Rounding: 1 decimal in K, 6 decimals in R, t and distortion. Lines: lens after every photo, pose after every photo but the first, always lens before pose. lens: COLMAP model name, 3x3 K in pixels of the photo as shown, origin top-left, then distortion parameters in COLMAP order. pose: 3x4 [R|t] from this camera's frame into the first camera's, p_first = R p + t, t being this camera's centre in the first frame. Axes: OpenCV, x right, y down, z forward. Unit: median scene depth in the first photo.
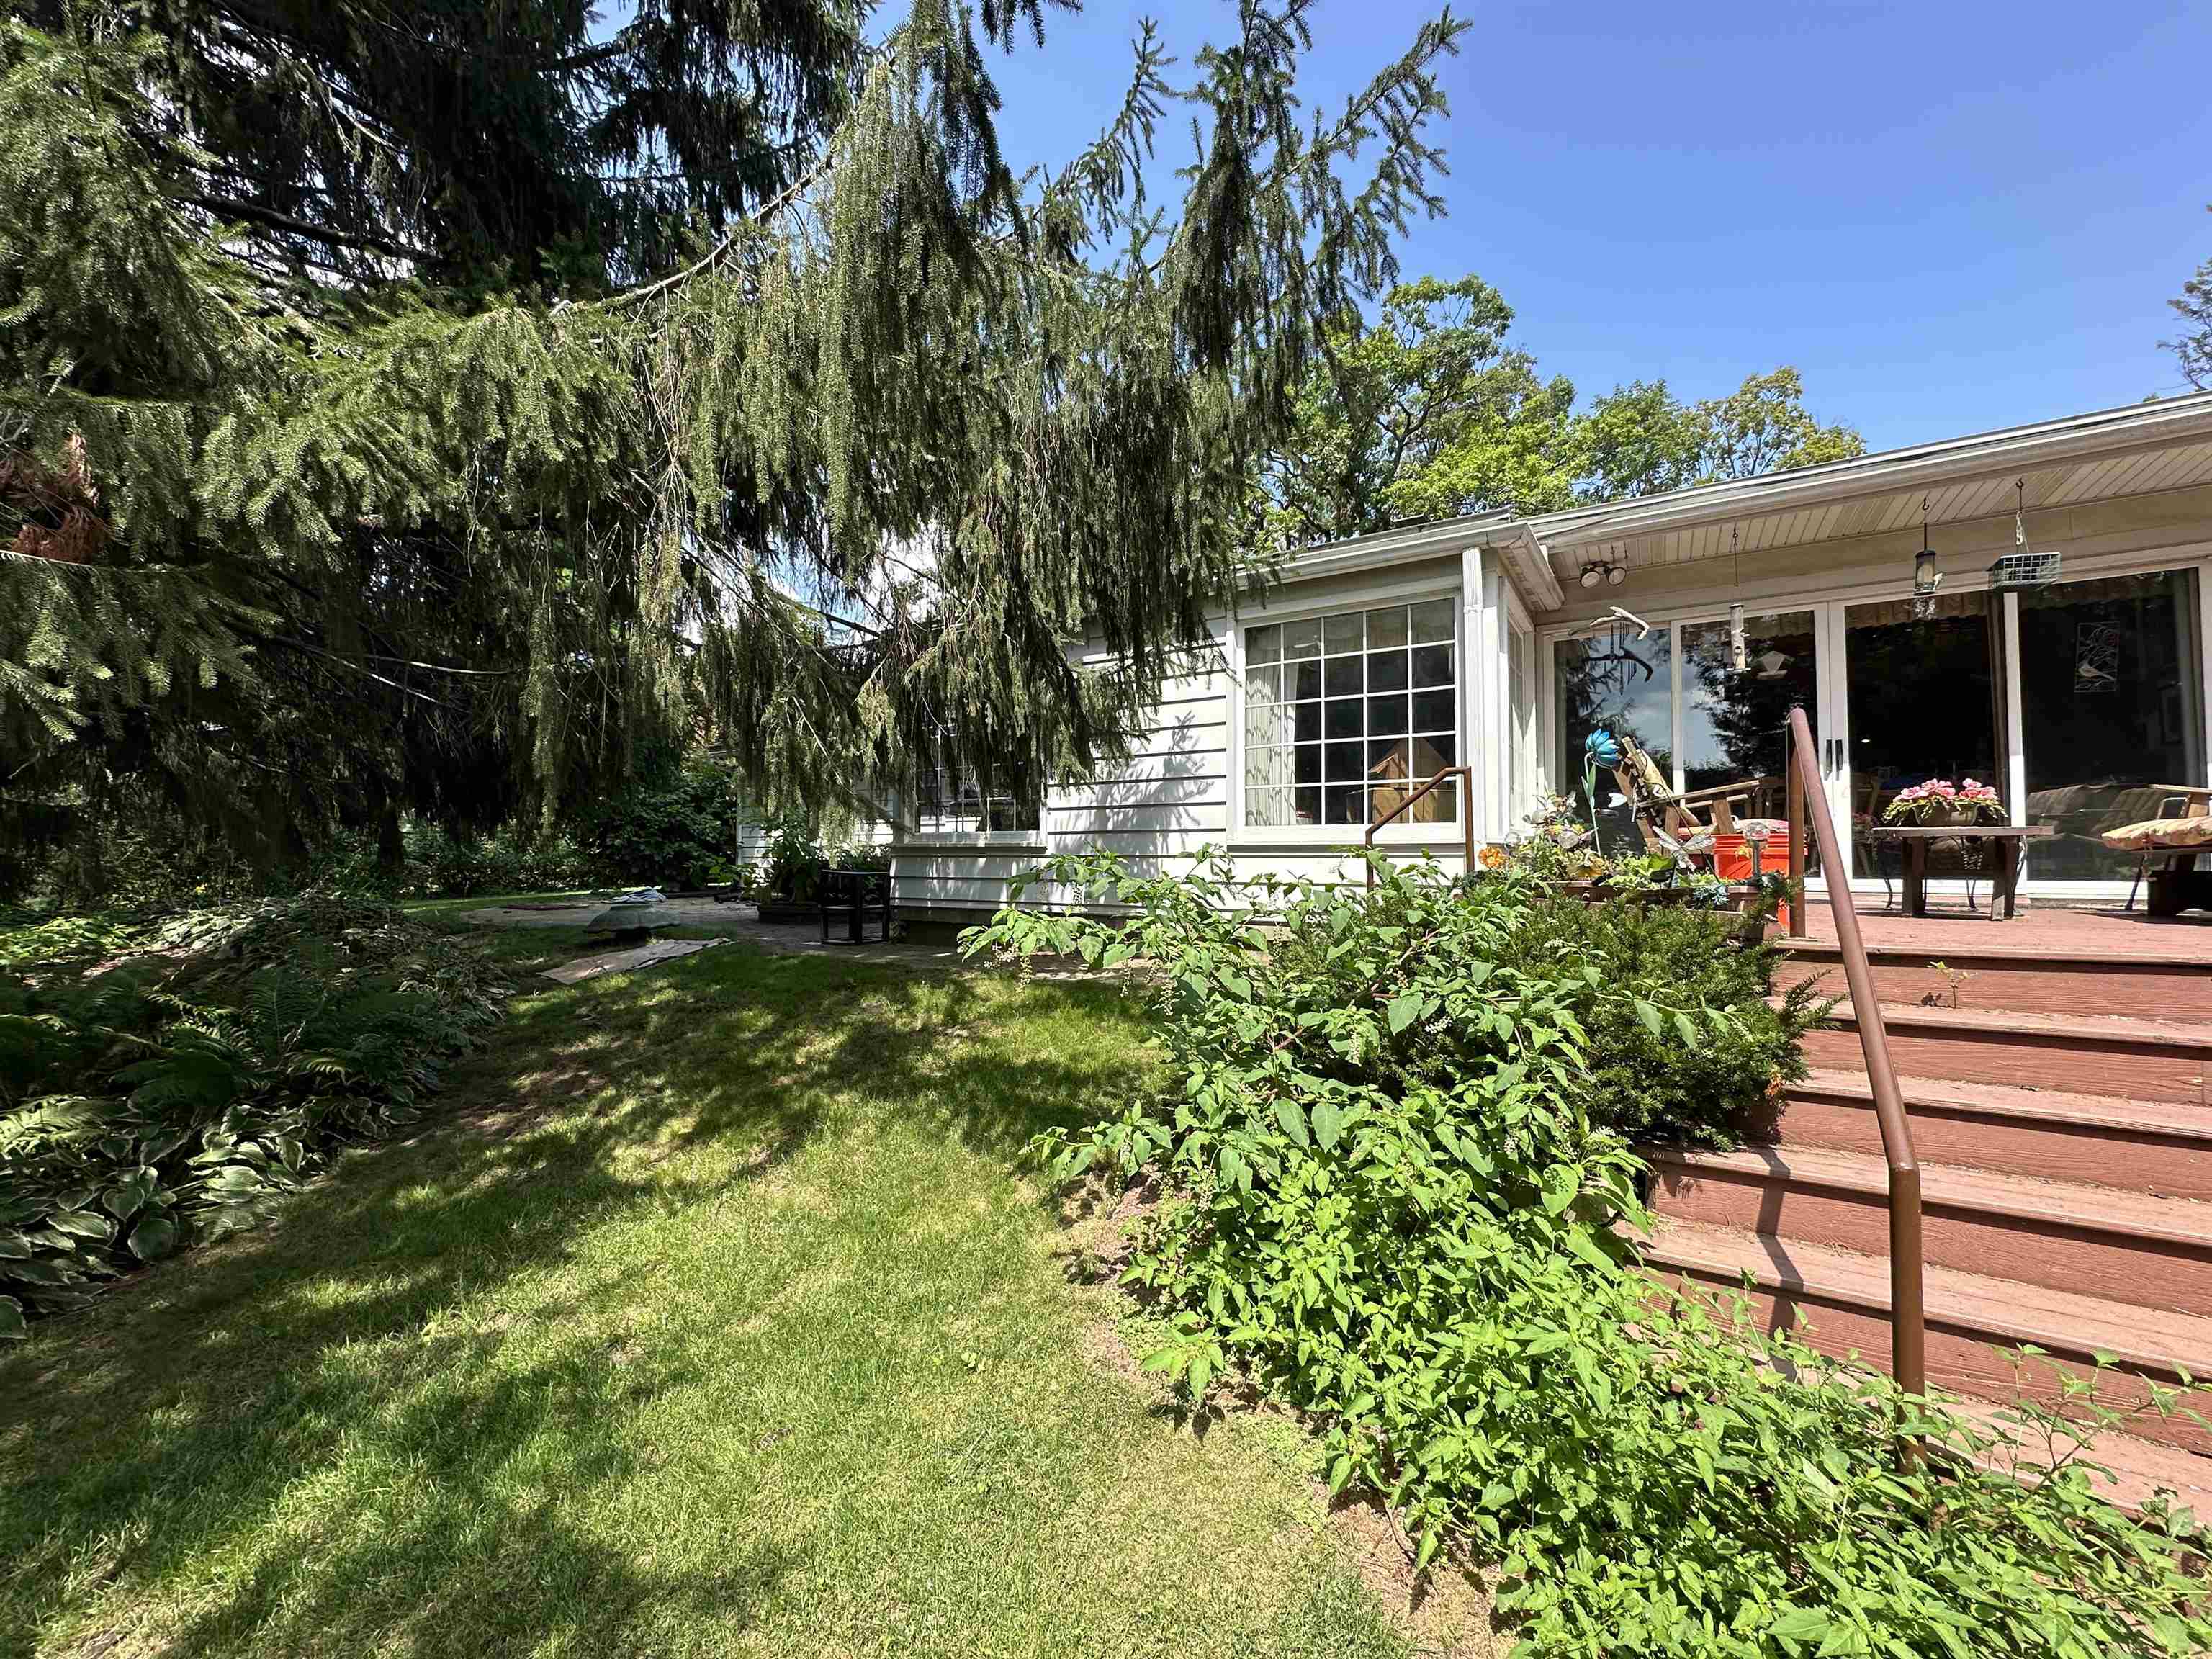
lens RADIAL K [[881.7, 0, 1104.5], [0, 881.7, 828.3], [0, 0, 1]] dist [-0.003787, 0.000629]
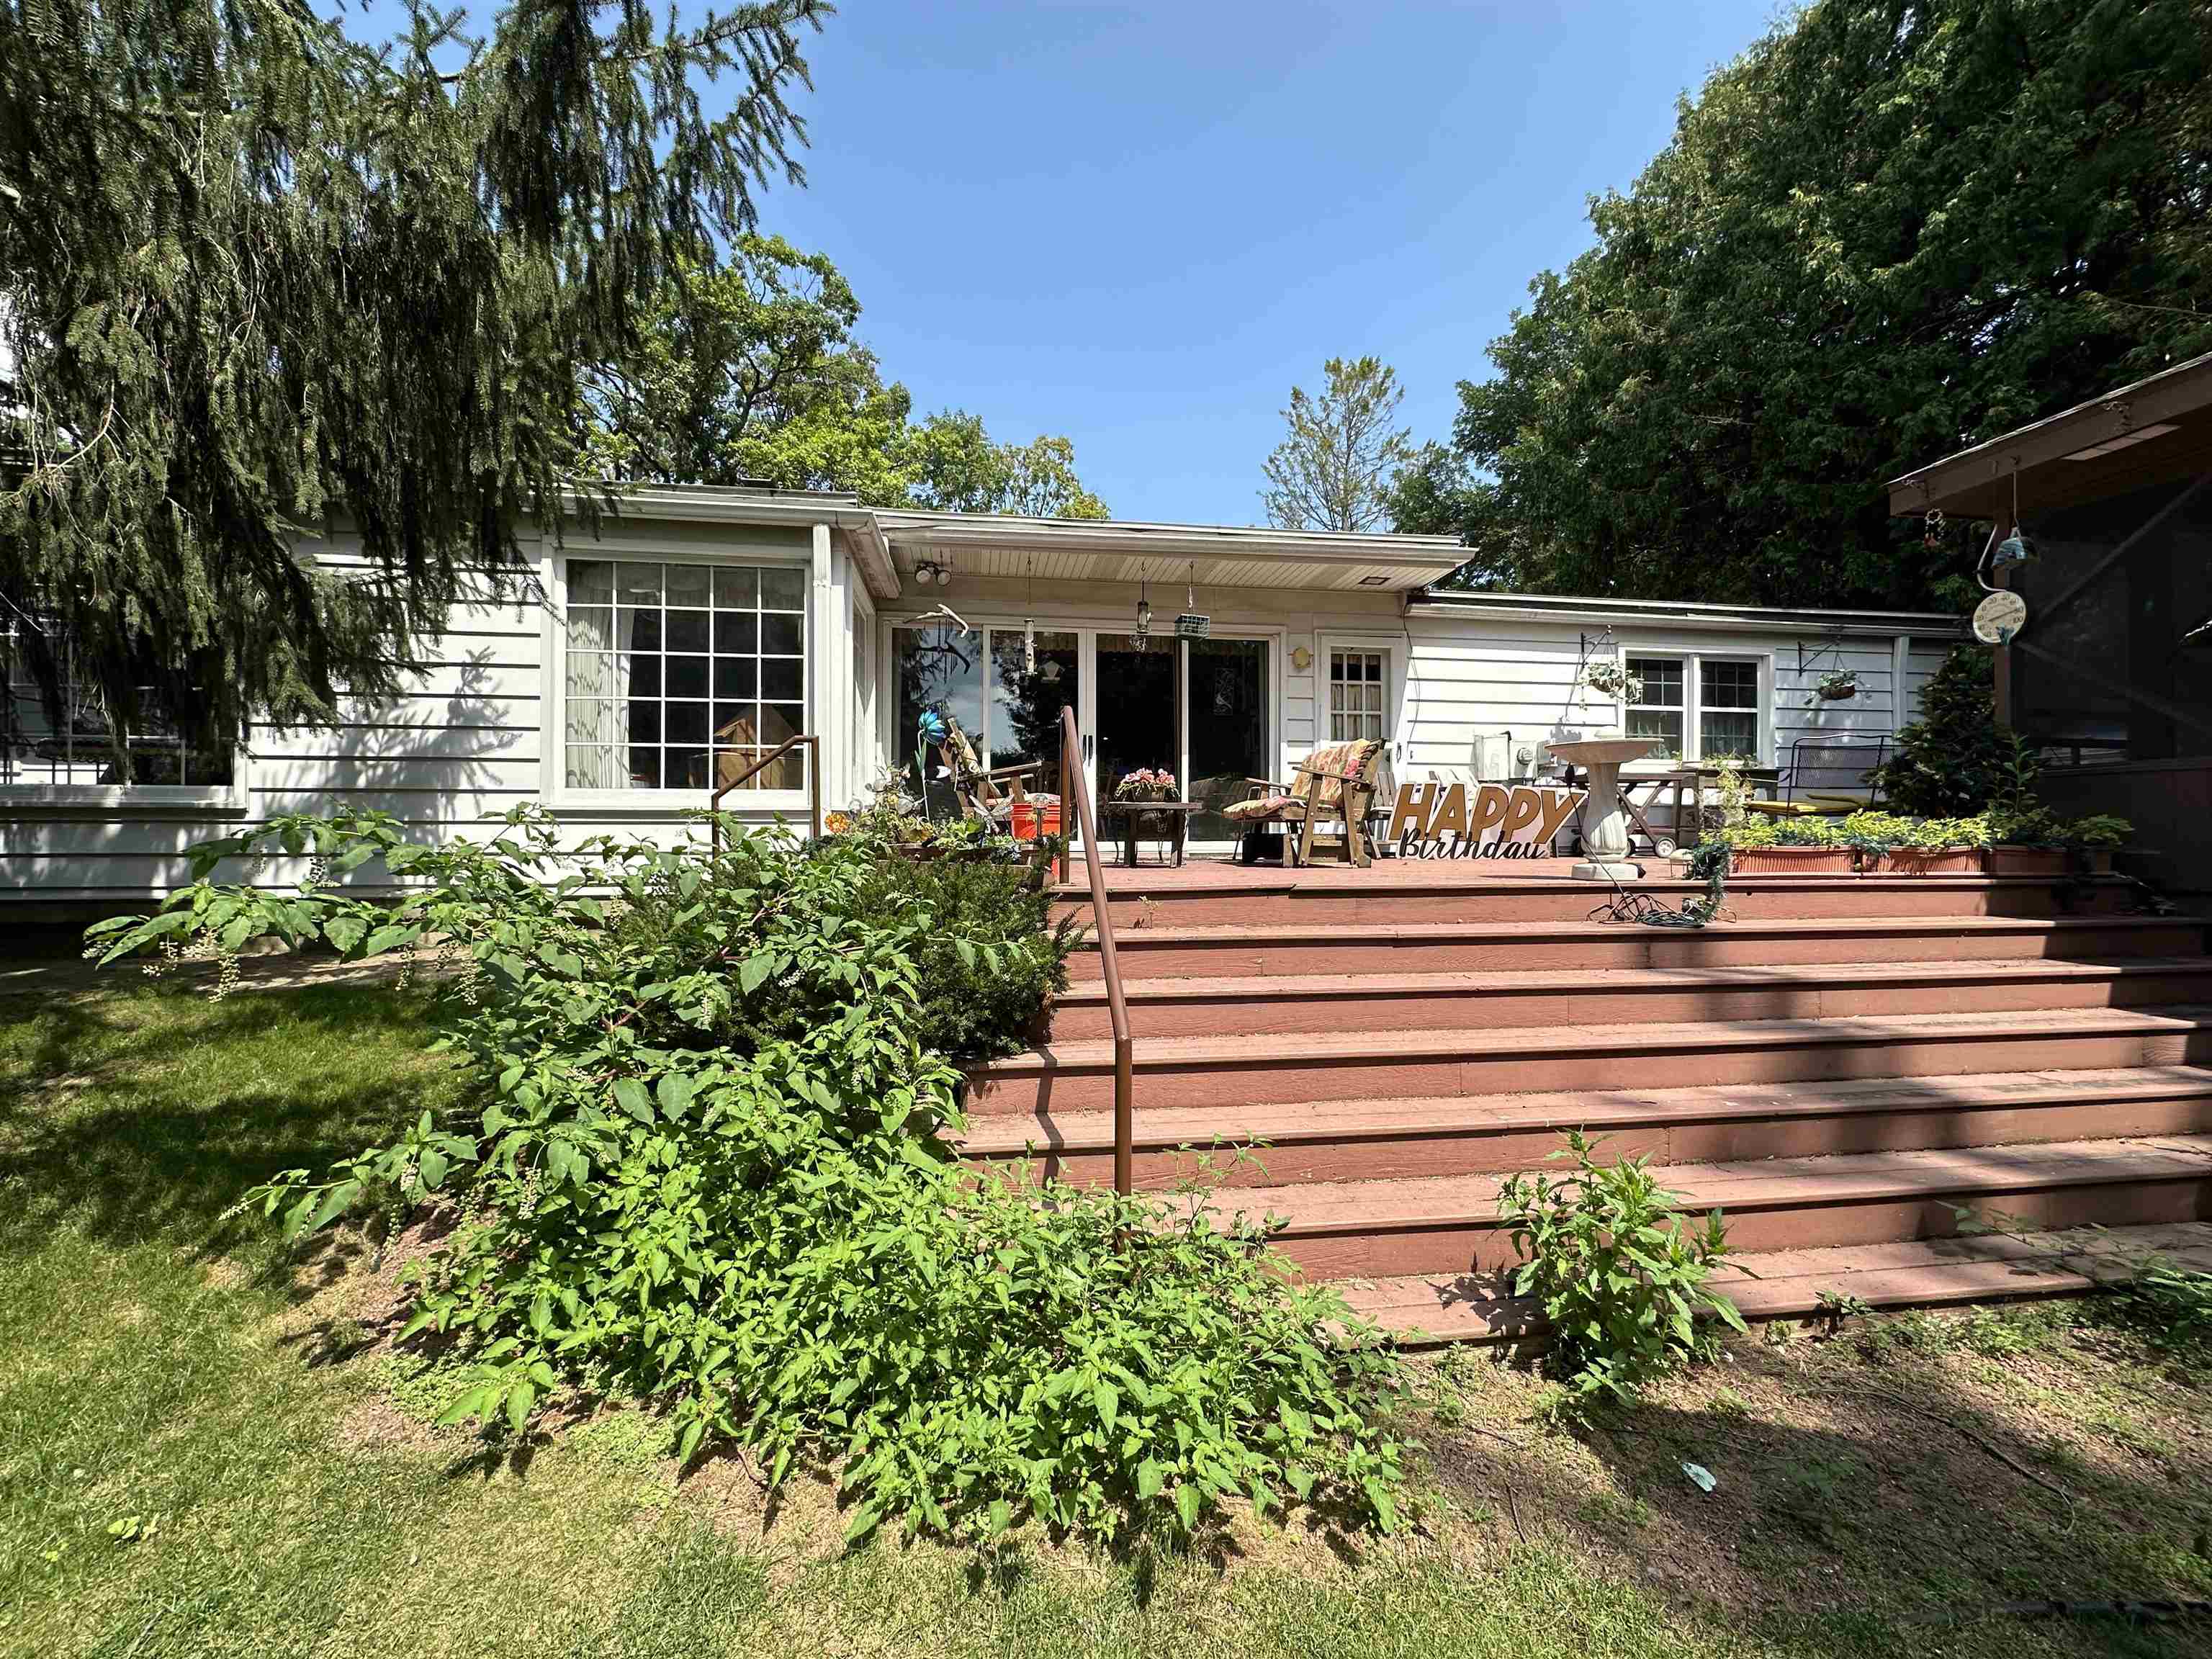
lens RADIAL K [[881.7, 0, 1104.5], [0, 881.7, 828.3], [0, 0, 1]] dist [-0.003787, 0.000629]
pose [[0.755072, 0.000360, 0.655642, -0.016796], [-0.021978, 0.999452, 0.024762, 0.008862], [-0.655274, -0.033107, 0.754666, -0.014045]]
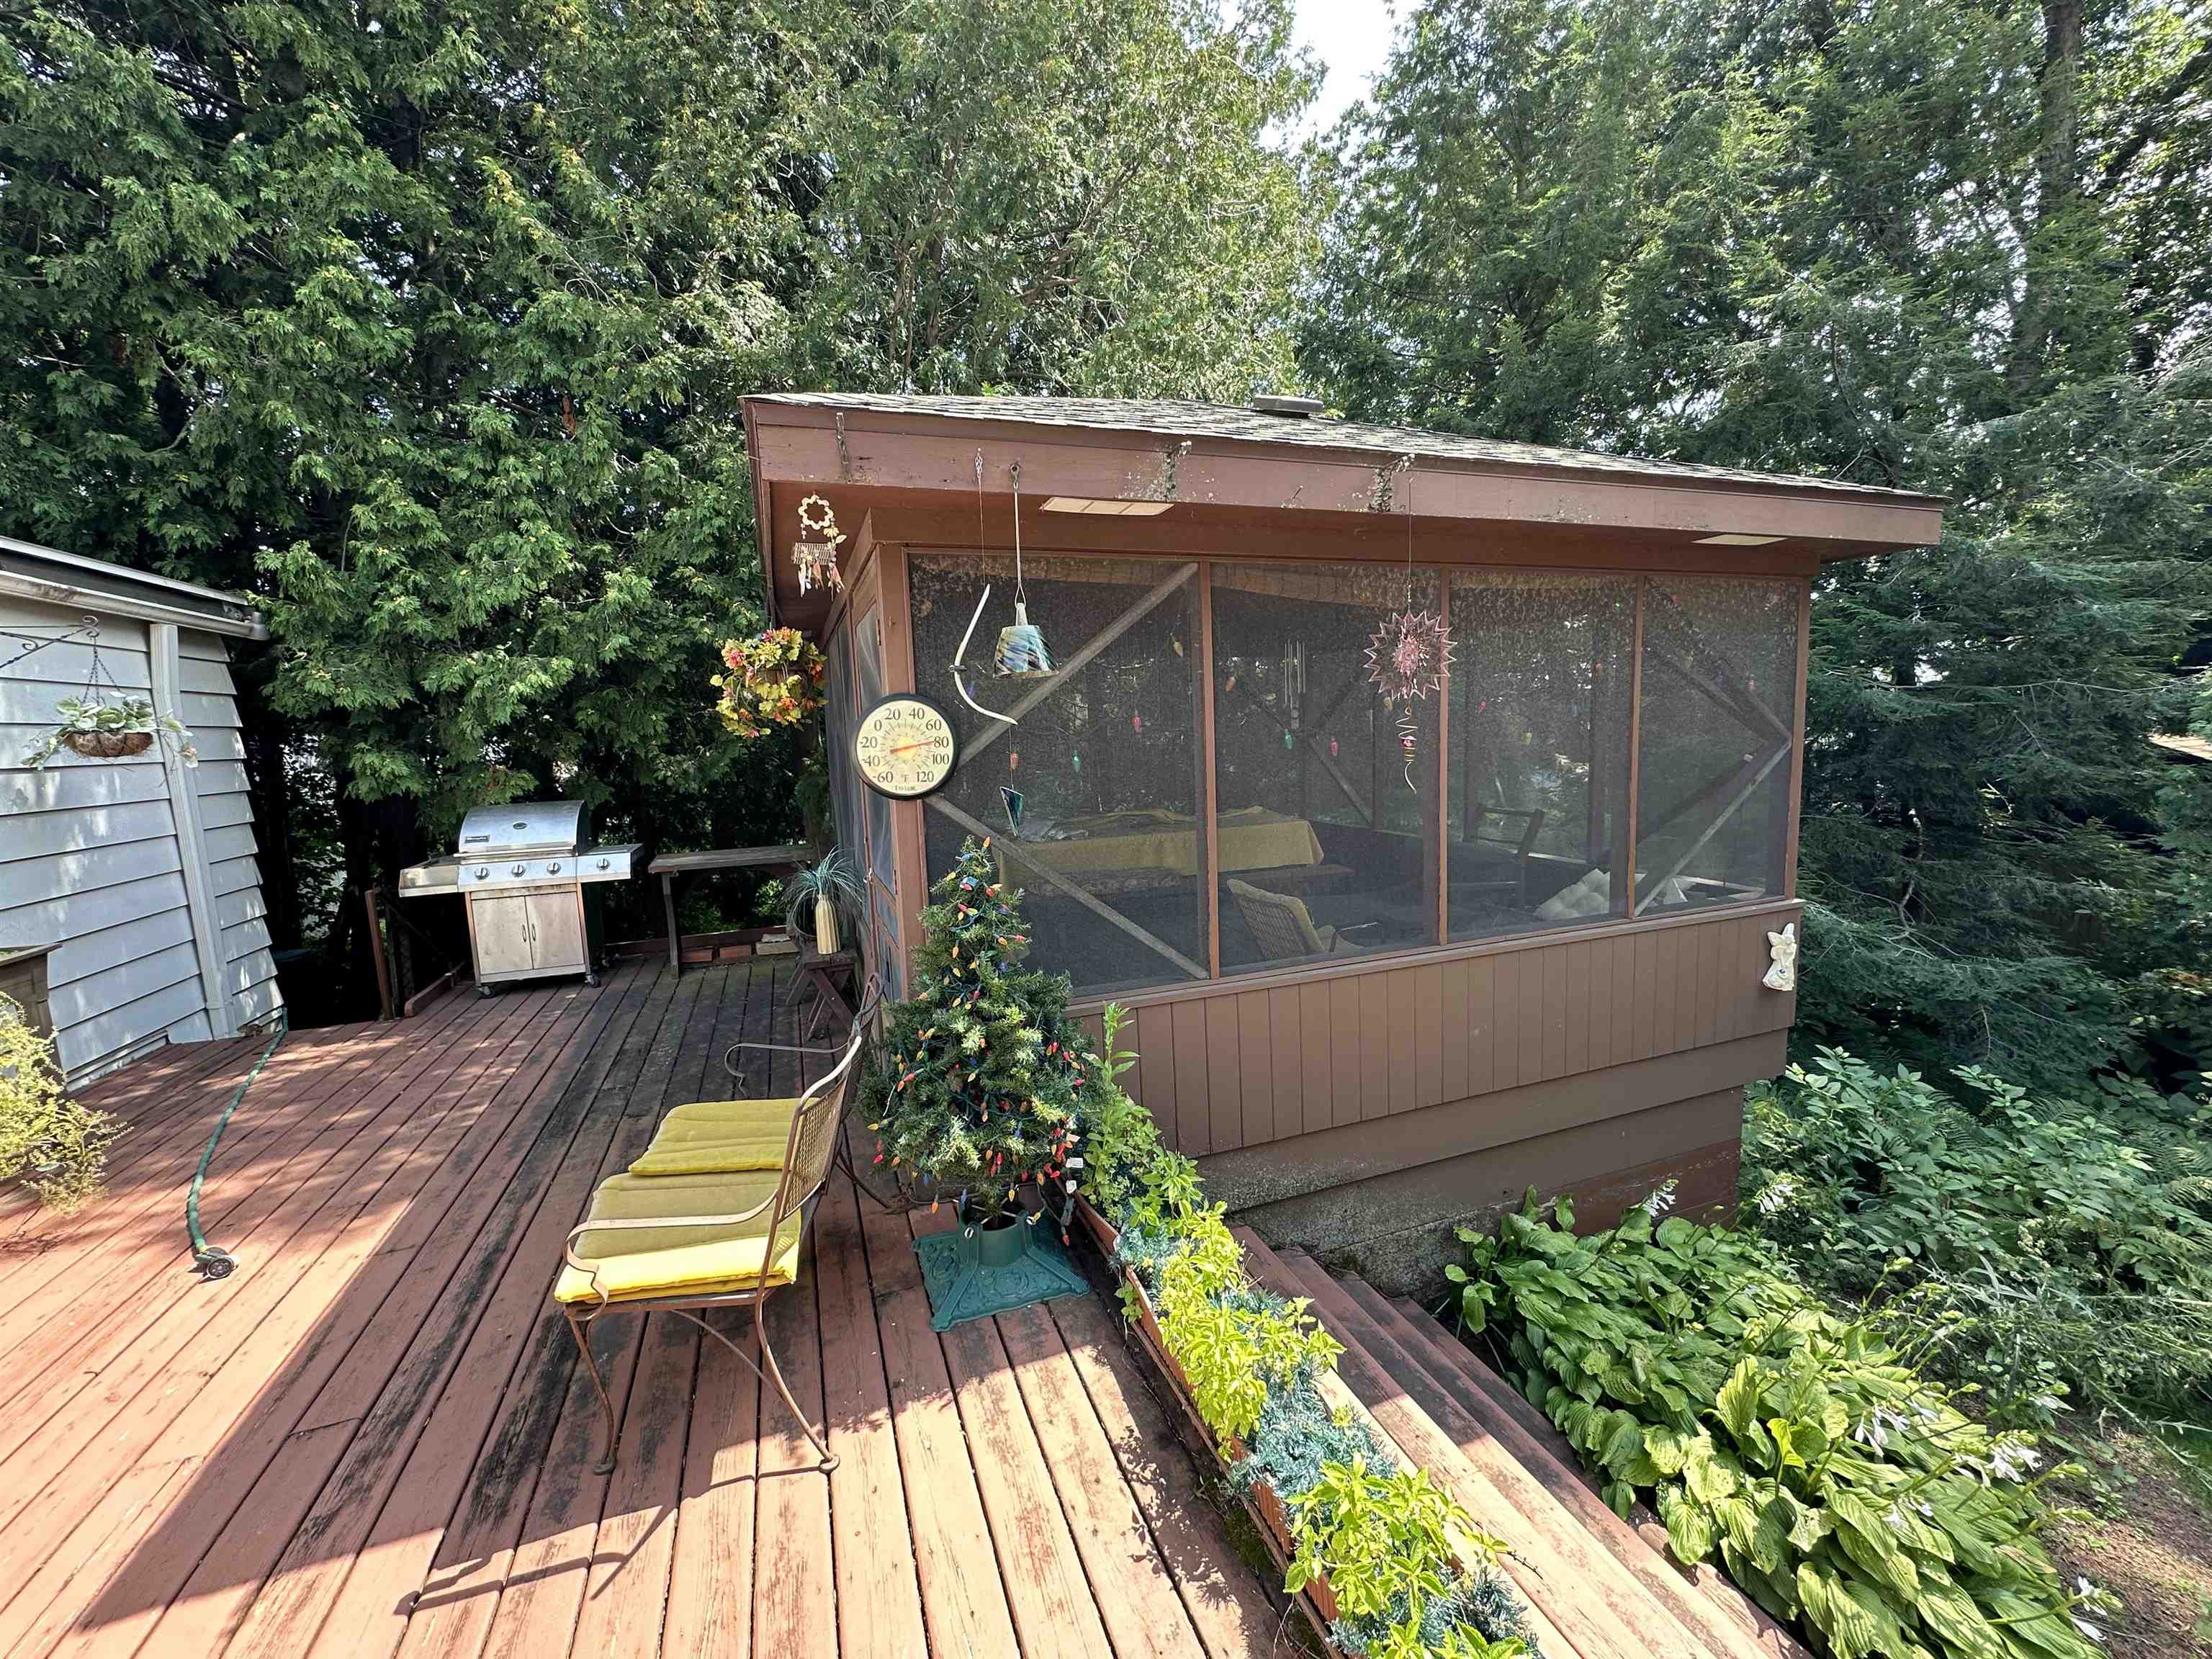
lens RADIAL K [[881.7, 0, 1104.5], [0, 881.7, 828.3], [0, 0, 1]] dist [-0.003787, 0.000629]
pose [[-0.794987, -0.047988, 0.604726, 2.902011], [0.009189, 0.995799, 0.091102, -0.681344], [-0.606557, 0.077982, -0.791206, 1.304255]]
